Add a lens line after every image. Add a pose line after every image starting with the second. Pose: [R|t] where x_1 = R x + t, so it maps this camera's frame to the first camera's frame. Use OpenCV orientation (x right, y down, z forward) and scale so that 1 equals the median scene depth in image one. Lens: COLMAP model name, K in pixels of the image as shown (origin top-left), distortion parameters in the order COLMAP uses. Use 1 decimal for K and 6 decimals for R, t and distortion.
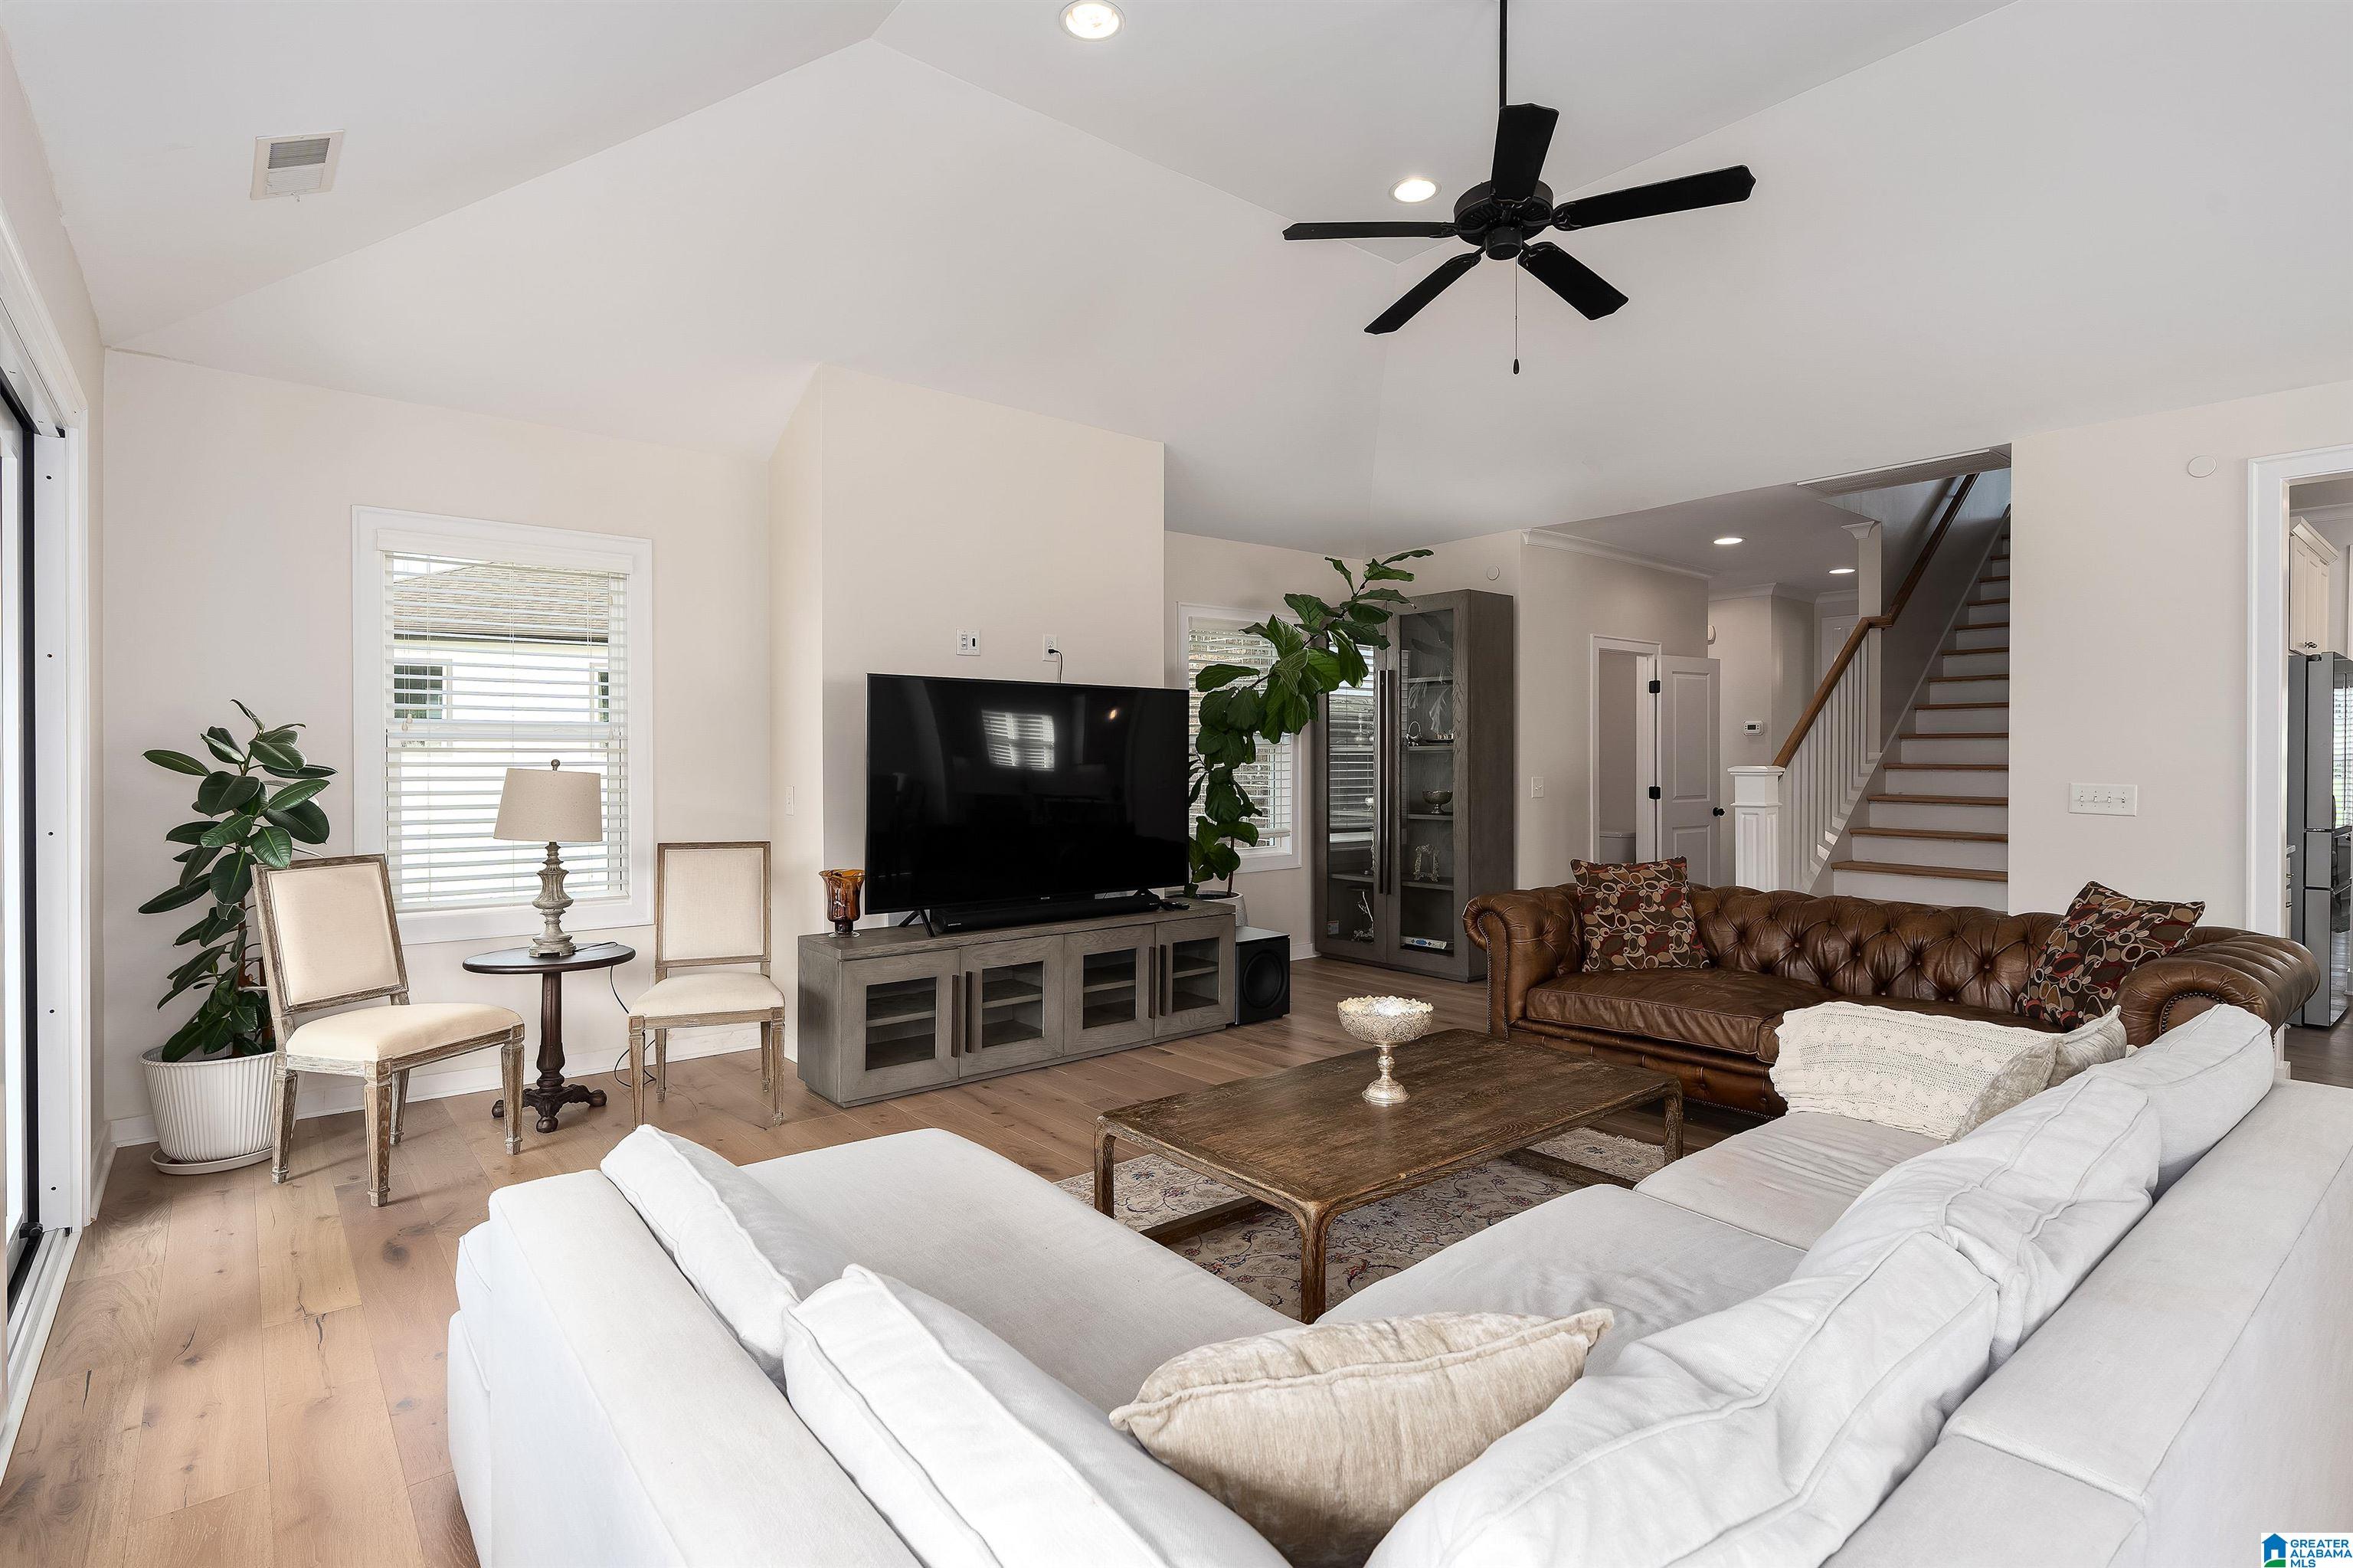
lens RADIAL K [[1148.2, 0, 1176.3], [0, 1148.2, 768.0], [0, 0, 1]] dist [-0.000086, -0.000318]
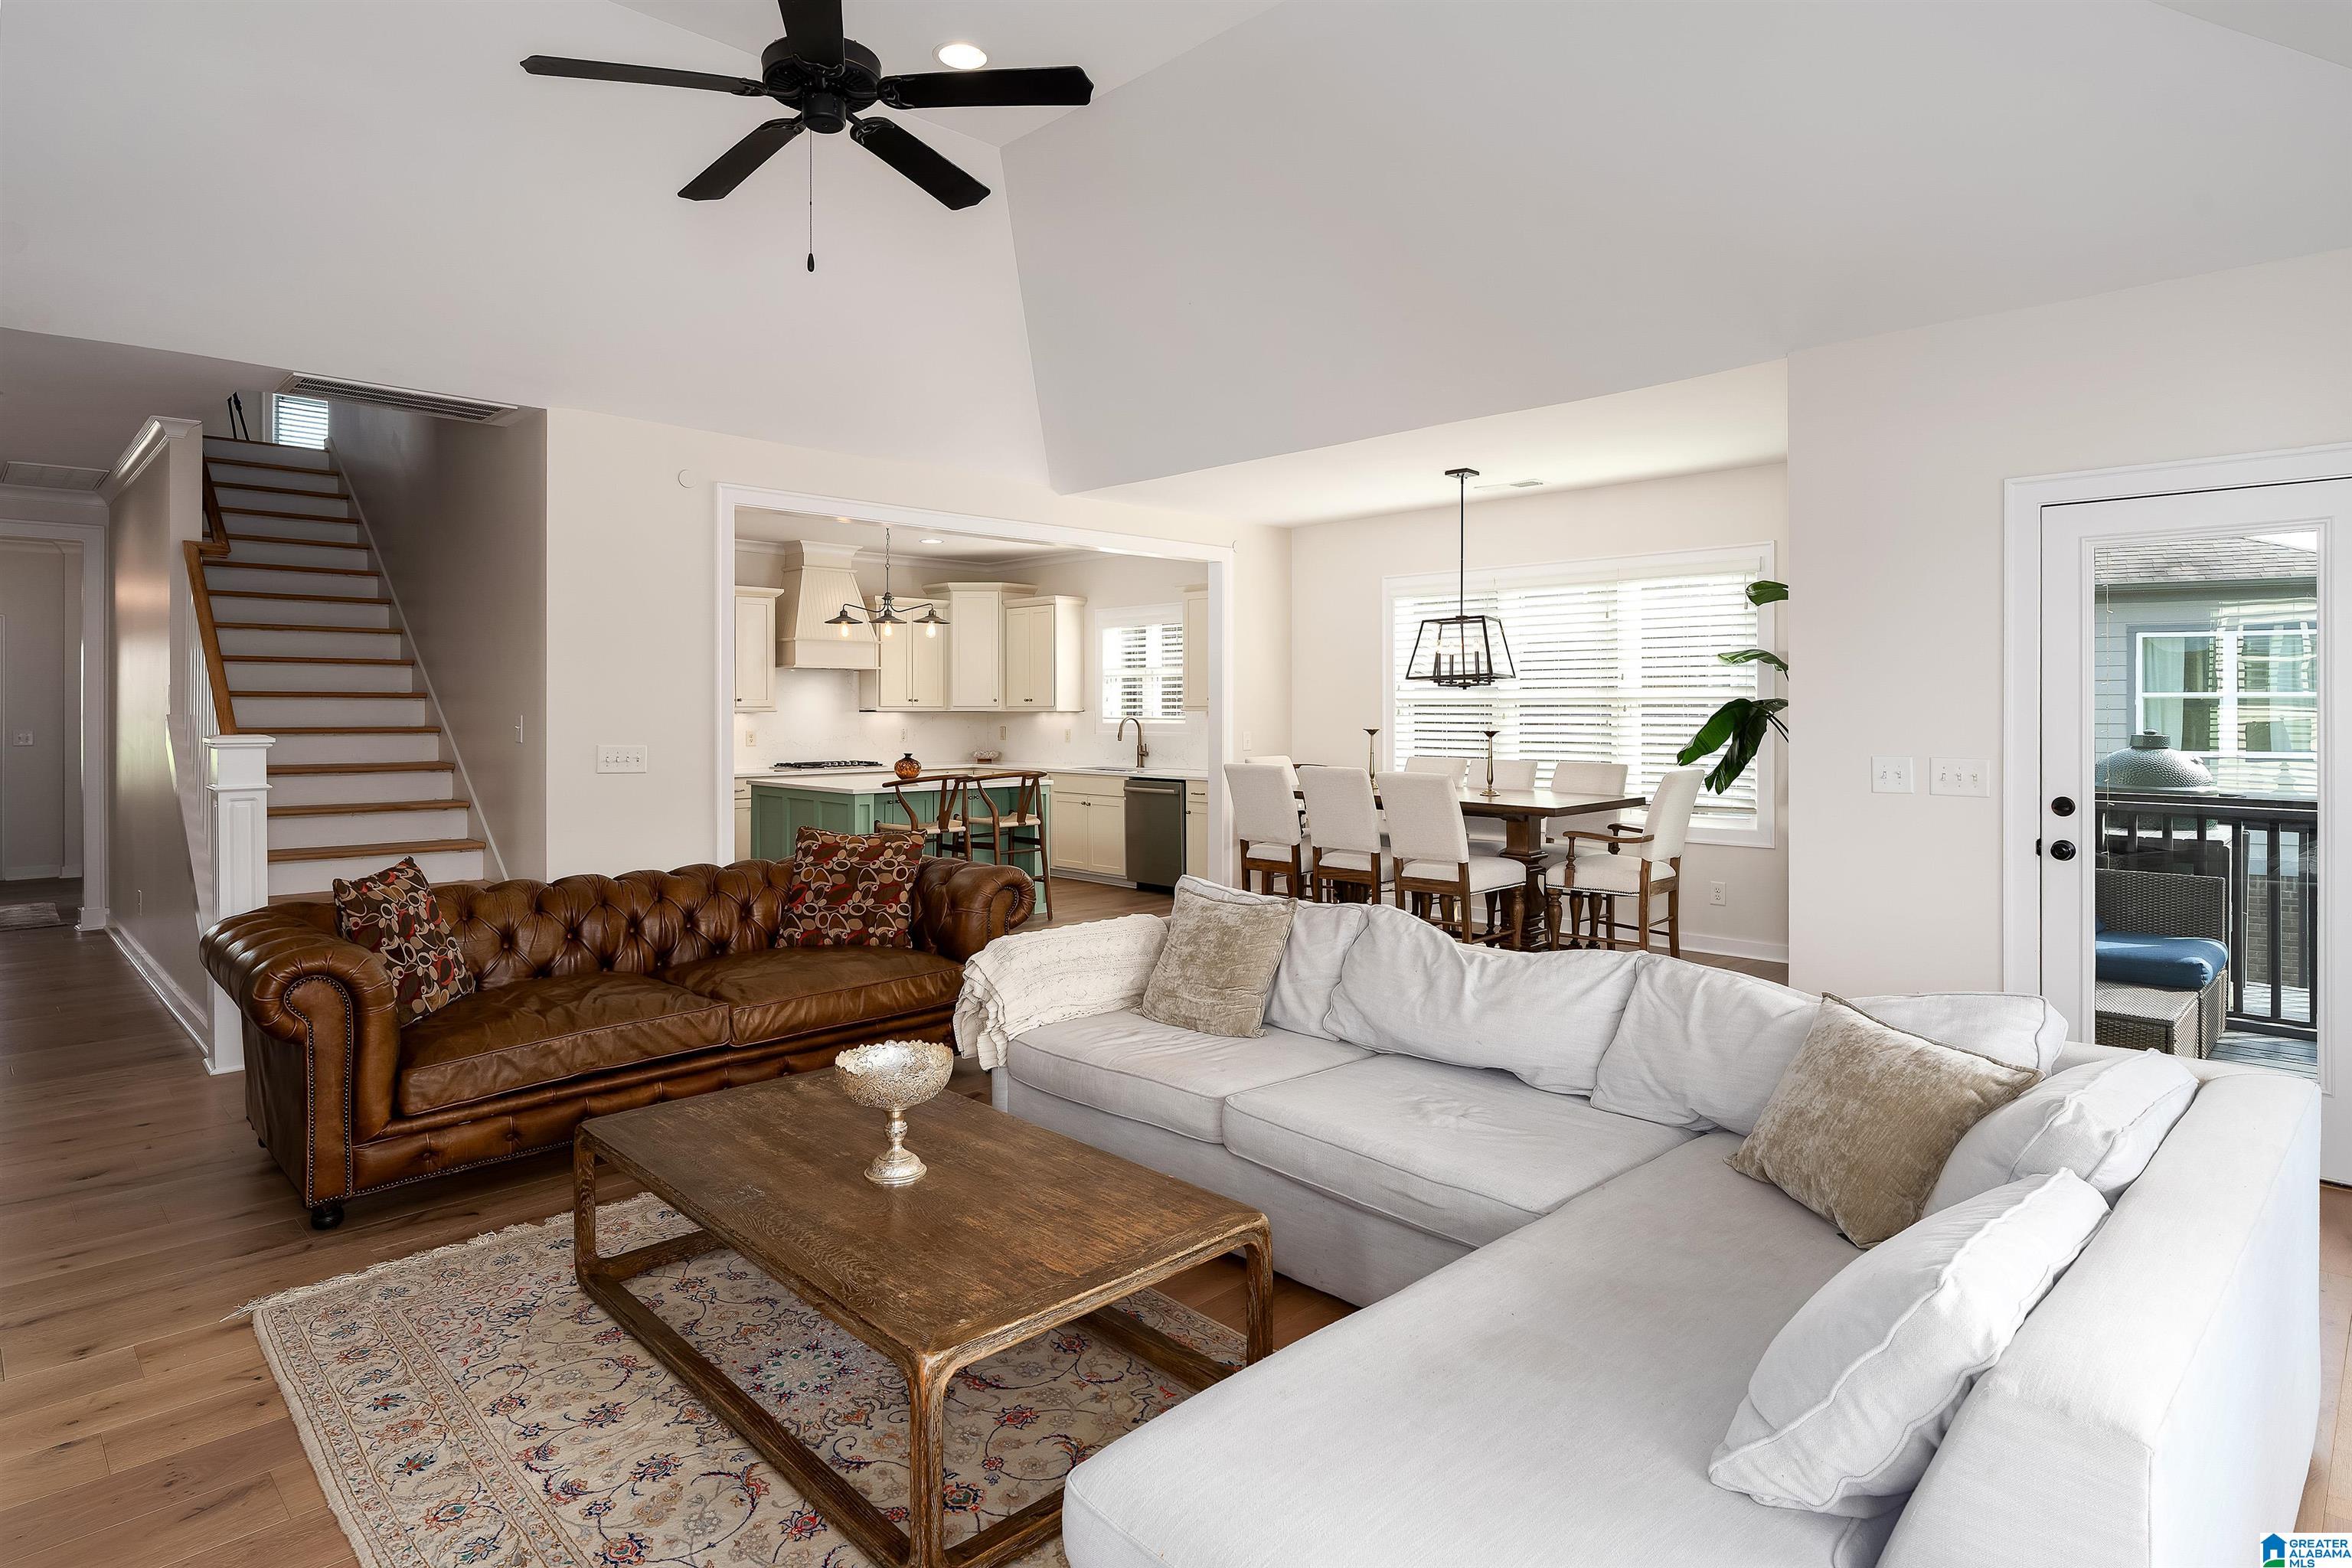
lens RADIAL K [[1271.2, 0, 1174.9], [0, 1271.2, 698.3], [0, 0, 1]] dist [-0.016005, 0.001084]
pose [[-0.089378, 0.009583, 0.995952, -0.454681], [0.010577, 0.999906, -0.008672, -0.015777], [-0.995942, 0.009759, -0.089471, 0.585939]]
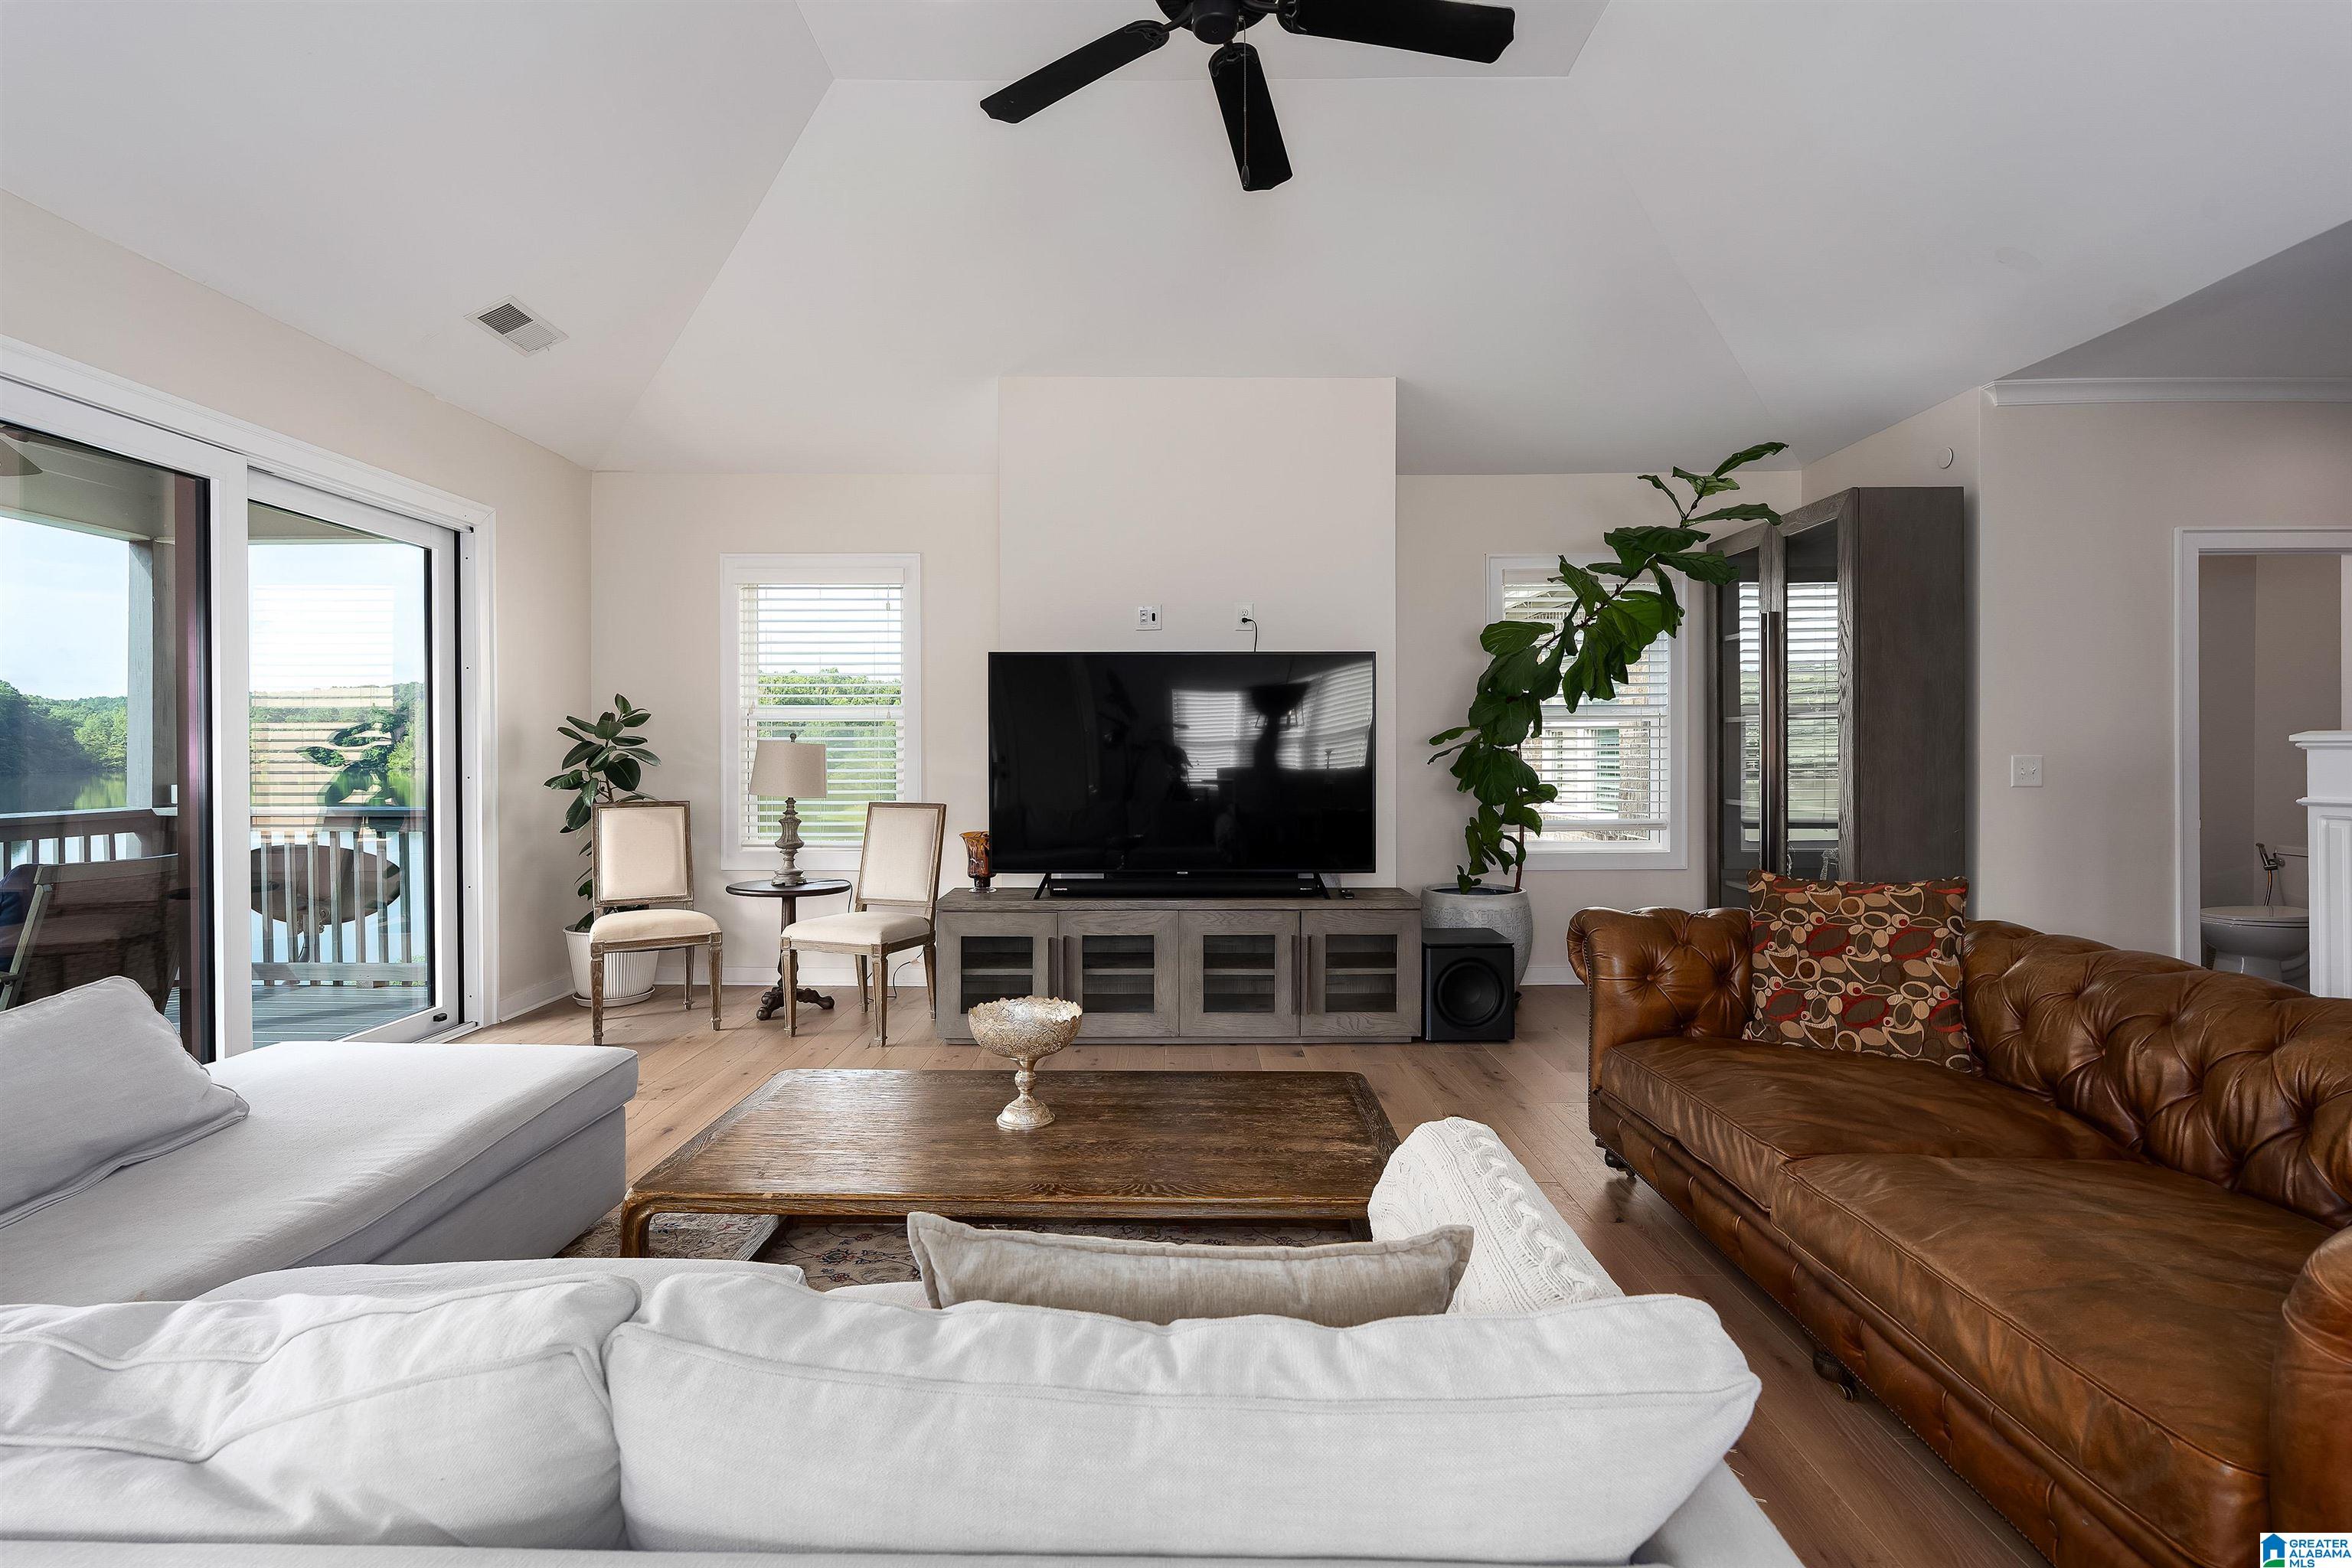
lens RADIAL K [[1078.8, 0, 1171.7], [0, 1078.8, 766.9], [0, 0, 1]] dist [-0.008787, 0.000266]
pose [[0.765159, 0.008175, -0.643789, 0.501040], [-0.004607, 0.999963, 0.007222, 0.017831], [0.643825, -0.002561, 0.765169, 0.315723]]
